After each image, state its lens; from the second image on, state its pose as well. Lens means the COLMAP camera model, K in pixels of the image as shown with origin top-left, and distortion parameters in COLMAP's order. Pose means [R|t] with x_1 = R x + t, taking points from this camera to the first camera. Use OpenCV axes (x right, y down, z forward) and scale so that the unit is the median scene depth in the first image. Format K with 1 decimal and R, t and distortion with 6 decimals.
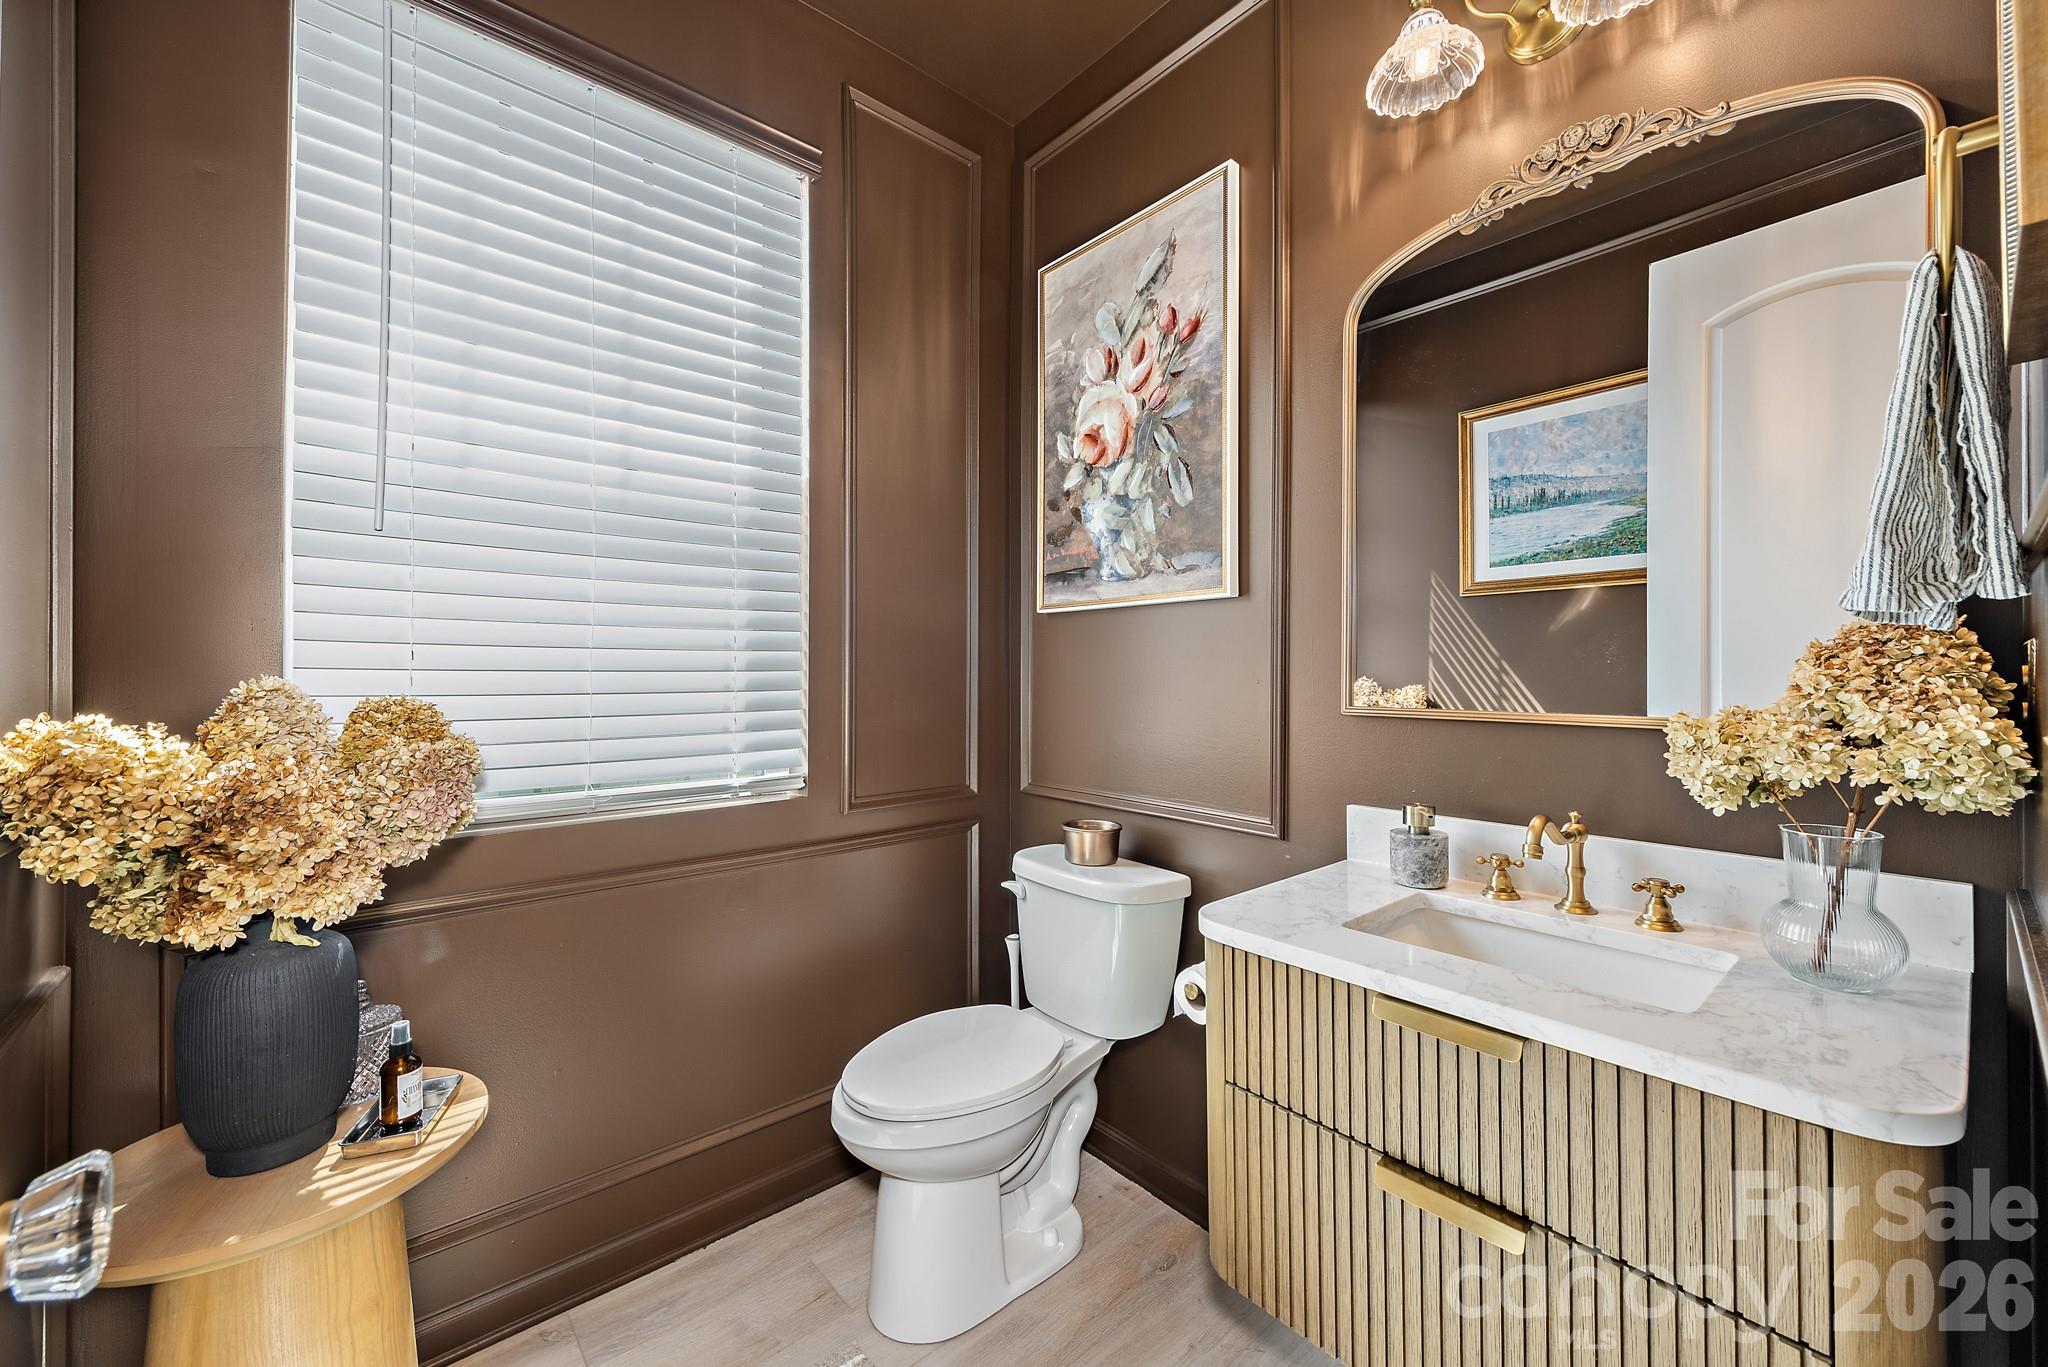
lens RADIAL K [[801.3, 0, 1020.3], [0, 801.3, 674.7], [0, 0, 1]] dist [0.010485, -0.002425]
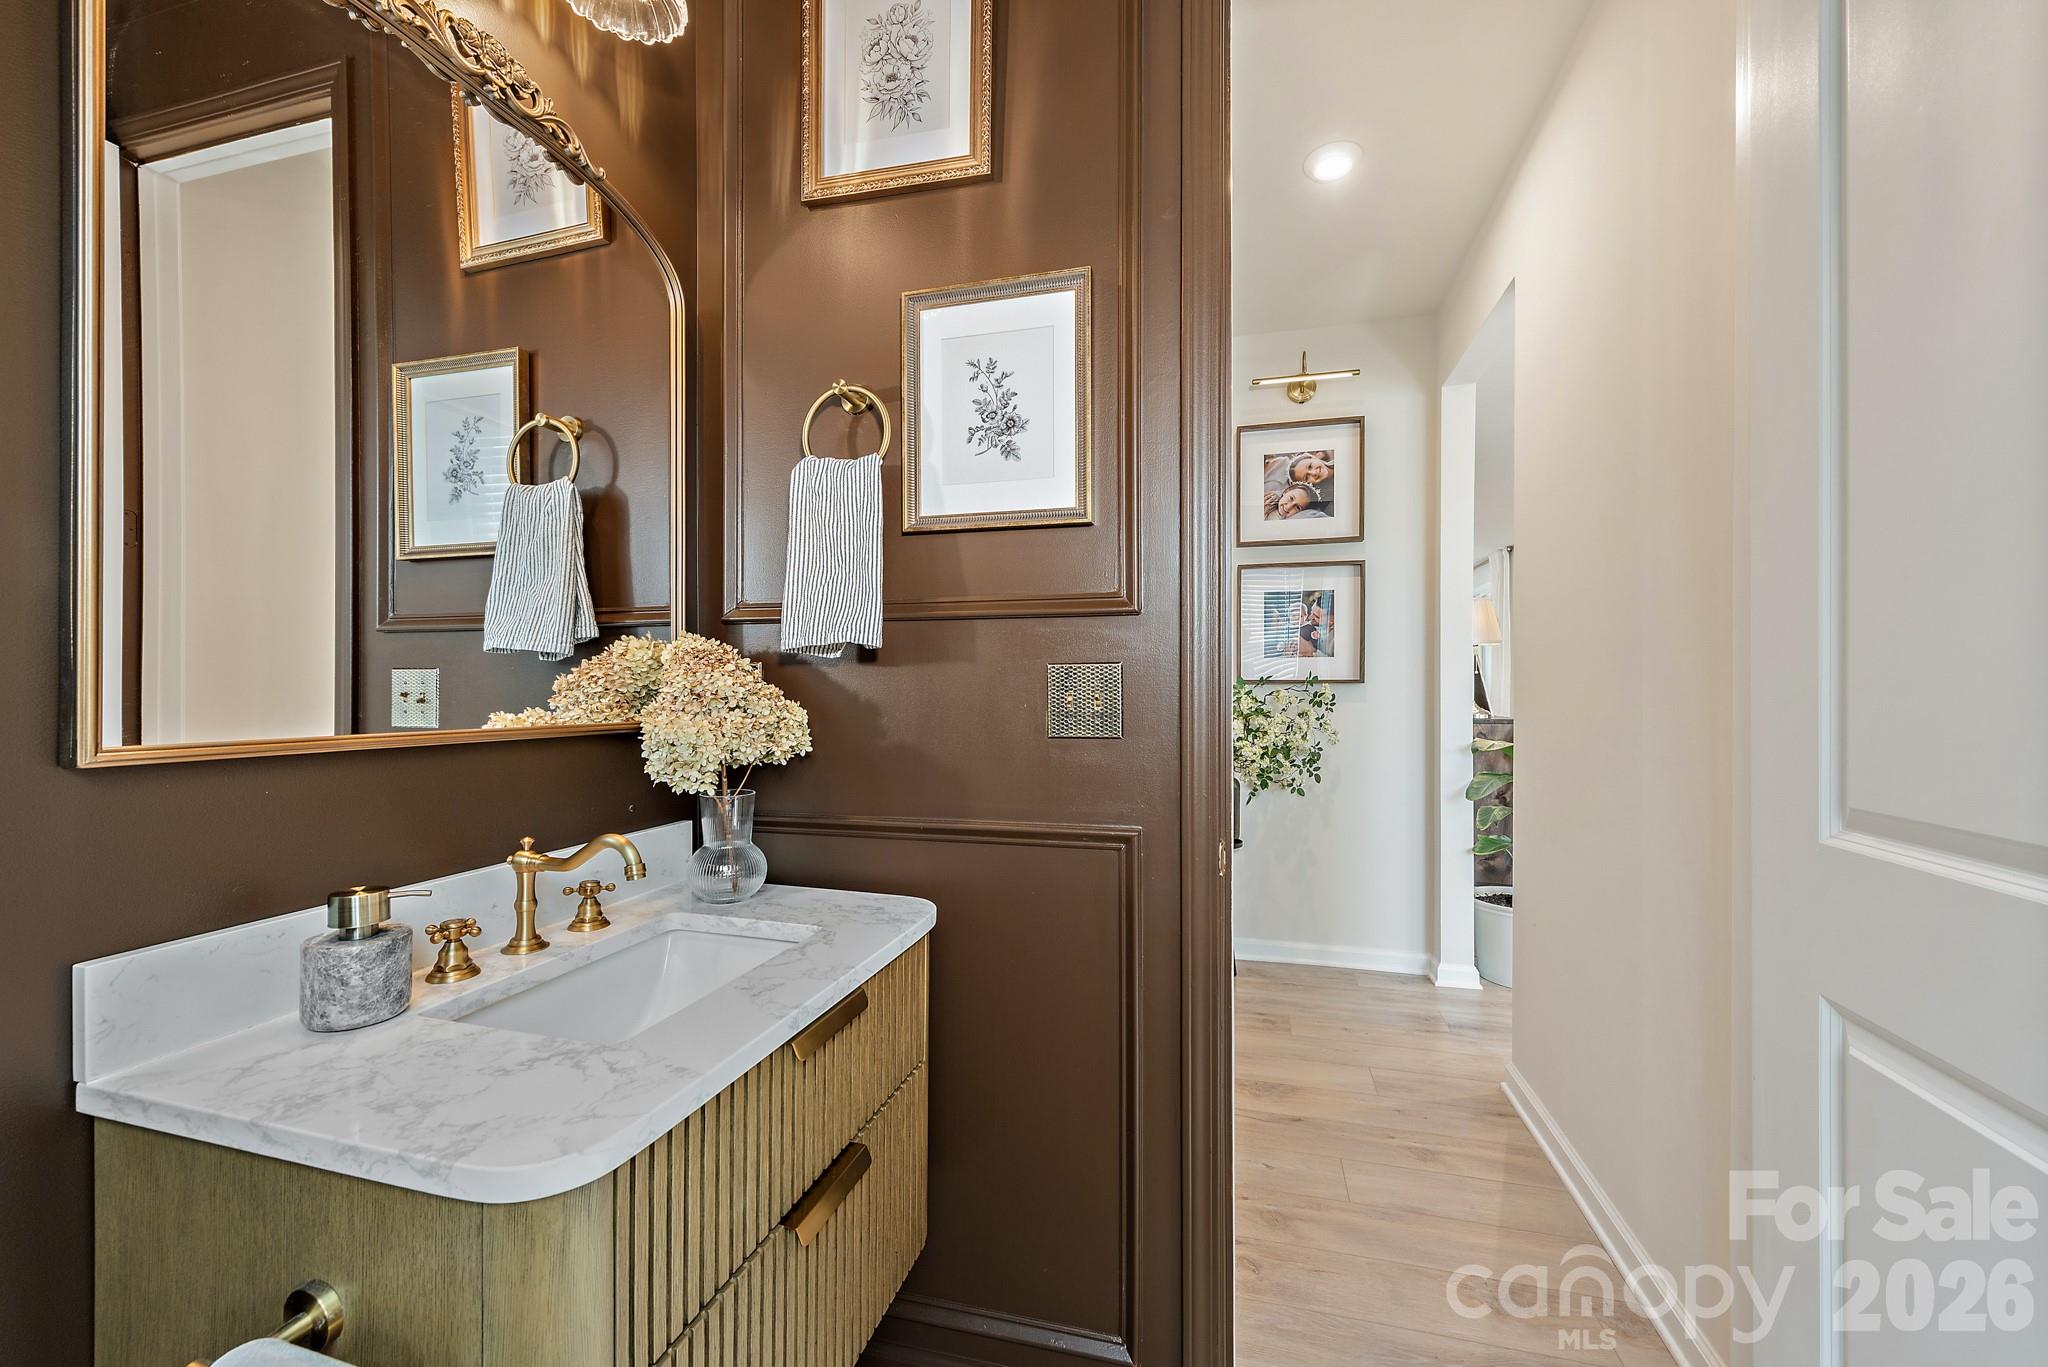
lens RADIAL K [[801.3, 0, 1023.6], [0, 801.3, 678.3], [0, 0, 1]] dist [0.010485, -0.002425]
pose [[-0.573847, 0.006893, 0.818934, -0.393513], [-0.004203, 0.999927, -0.011361, 0.000155], [-0.818952, -0.009961, -0.573776, 1.148811]]
